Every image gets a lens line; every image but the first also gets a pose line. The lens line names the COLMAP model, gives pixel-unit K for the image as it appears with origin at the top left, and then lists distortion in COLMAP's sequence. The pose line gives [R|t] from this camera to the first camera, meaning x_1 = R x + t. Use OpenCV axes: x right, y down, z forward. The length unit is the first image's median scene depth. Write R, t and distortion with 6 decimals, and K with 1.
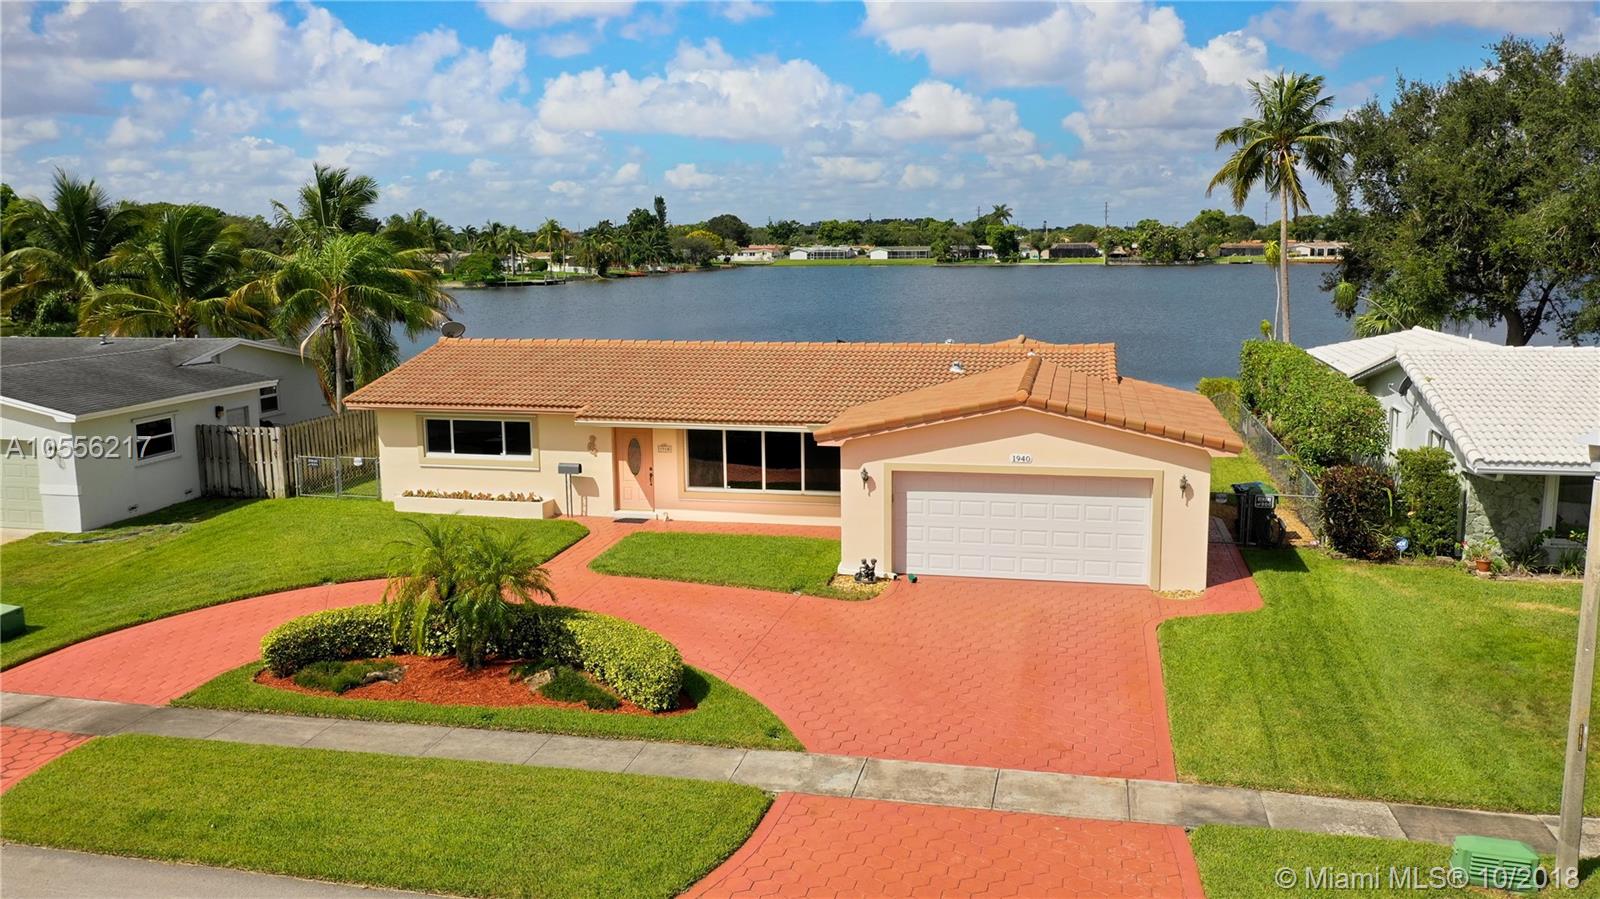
lens RADIAL K [[1257.4, 0, 800.0], [0, 1257.4, 449.5], [0, 0, 1]] dist [-0.002285, -0.002055]
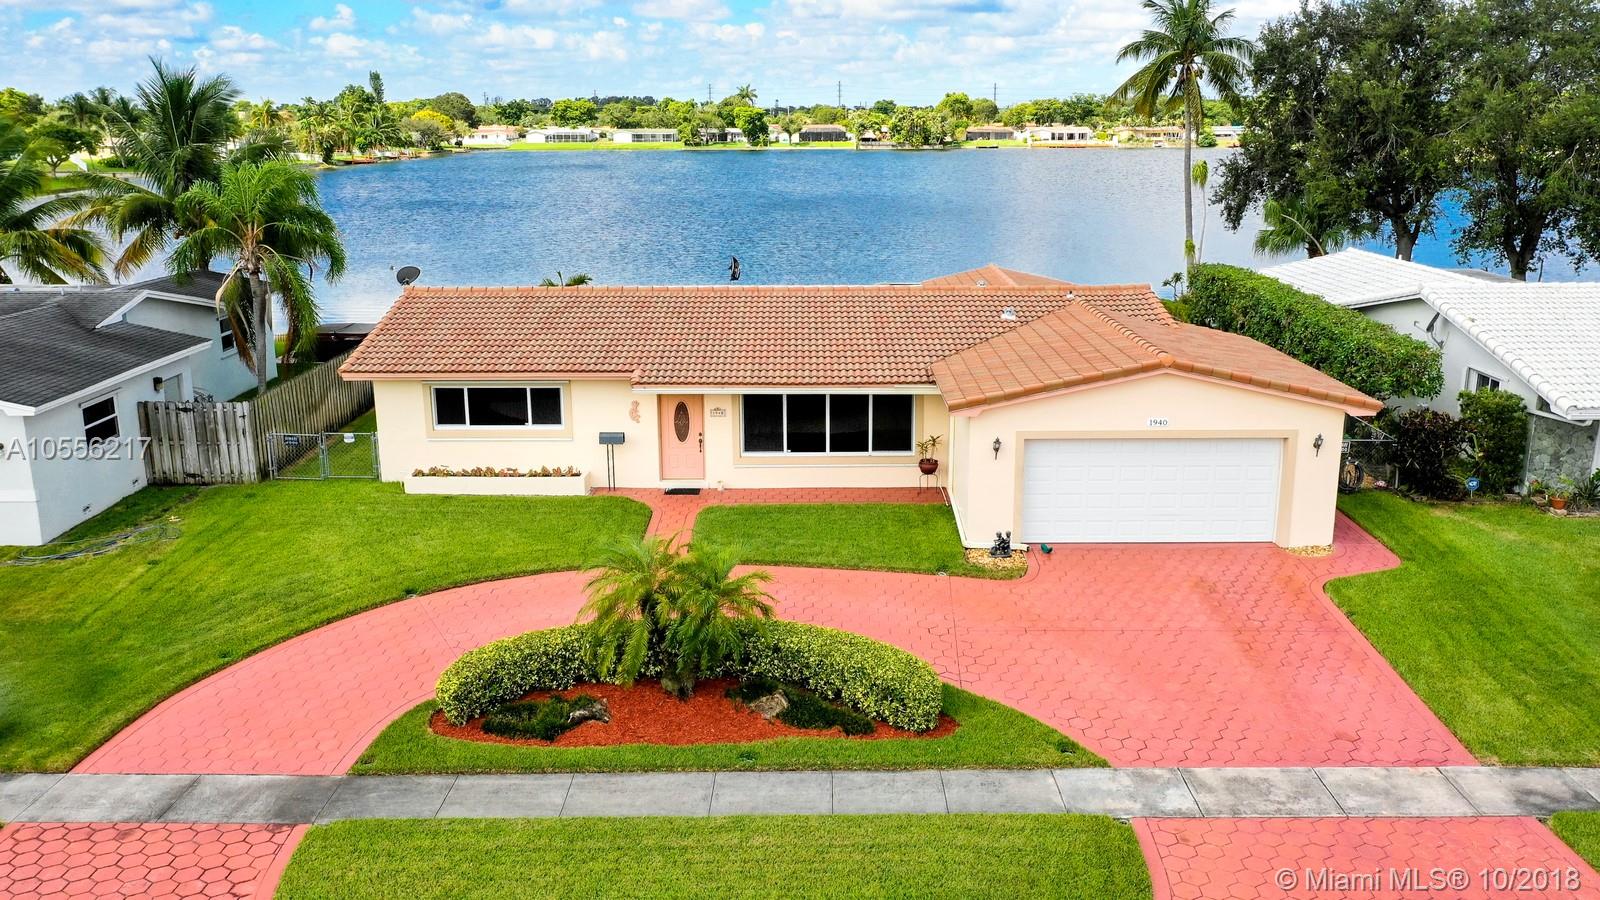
lens RADIAL K [[1290.9, 0, 800.0], [0, 1290.9, 450.0], [0, 0, 1]] dist [-0.006002, -0.003378]
pose [[0.976823, -0.048604, 0.208456, -0.295118], [0.030187, 0.995426, 0.090642, -0.068149], [-0.211908, -0.082249, 0.973823, 0.075759]]
